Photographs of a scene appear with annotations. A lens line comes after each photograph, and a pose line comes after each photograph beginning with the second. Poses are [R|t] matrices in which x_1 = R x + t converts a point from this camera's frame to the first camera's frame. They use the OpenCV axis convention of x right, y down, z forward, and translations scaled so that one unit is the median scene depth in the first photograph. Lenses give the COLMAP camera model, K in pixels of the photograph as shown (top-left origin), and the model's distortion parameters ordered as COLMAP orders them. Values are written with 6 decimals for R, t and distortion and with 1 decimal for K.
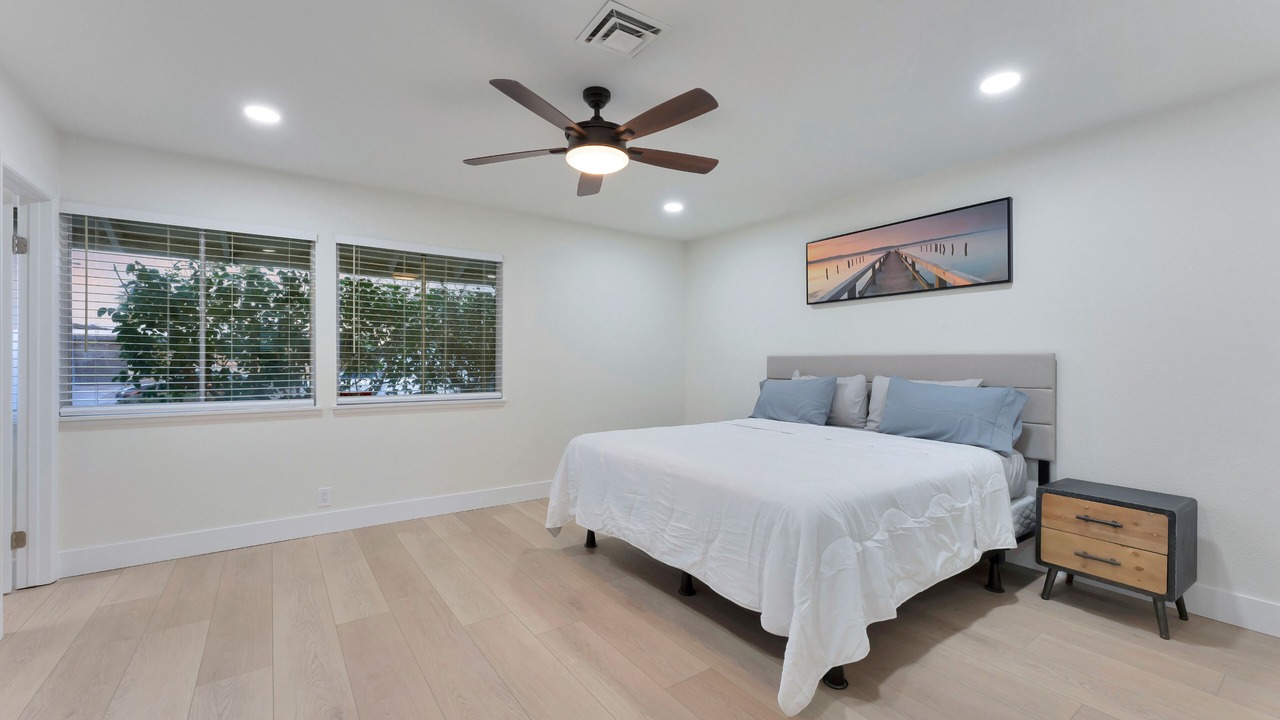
lens RADIAL K [[515.5, 0, 640.0], [0, 515.5, 360.0], [0, 0, 1]] dist [-0.000153, 0.000009]
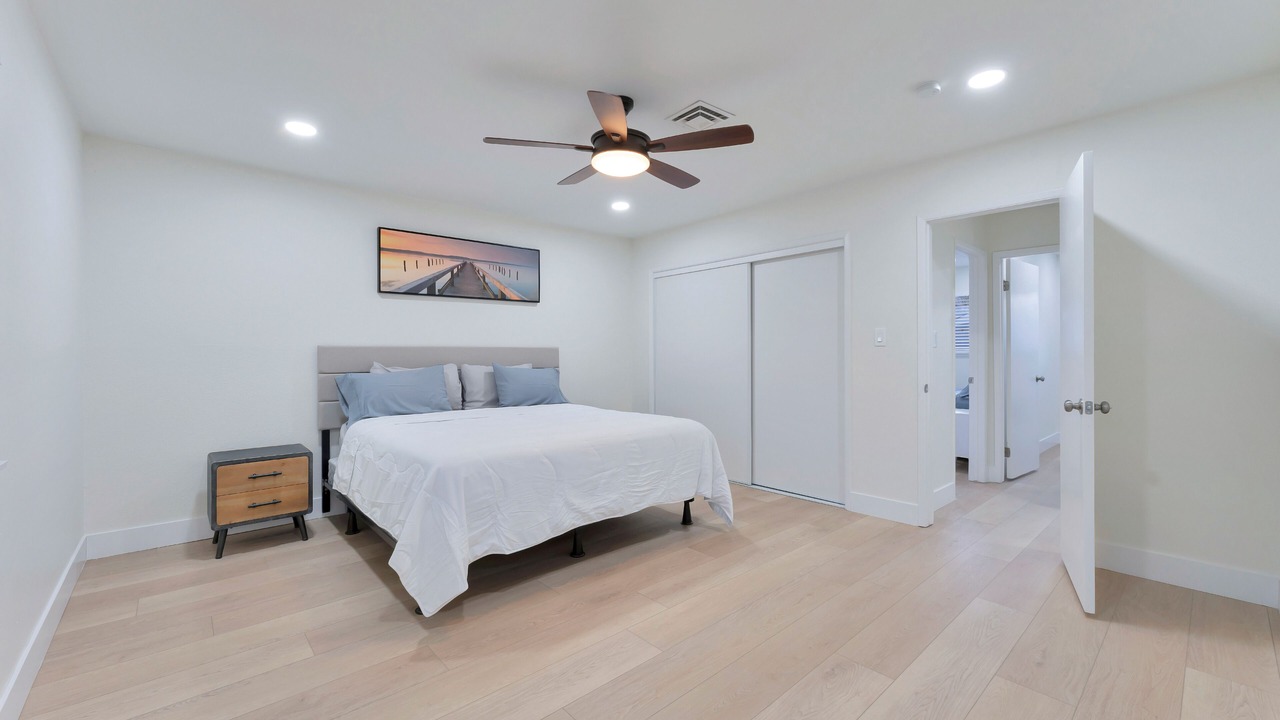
lens RADIAL K [[515.5, 0, 640.0], [0, 515.5, 360.0], [0, 0, 1]] dist [-0.000153, 0.000009]
pose [[-0.105016, -0.014586, 0.994364, -0.784890], [0.002370, 0.999886, 0.014918, 0.003748], [-0.994468, 0.003923, -0.104970, 0.734306]]
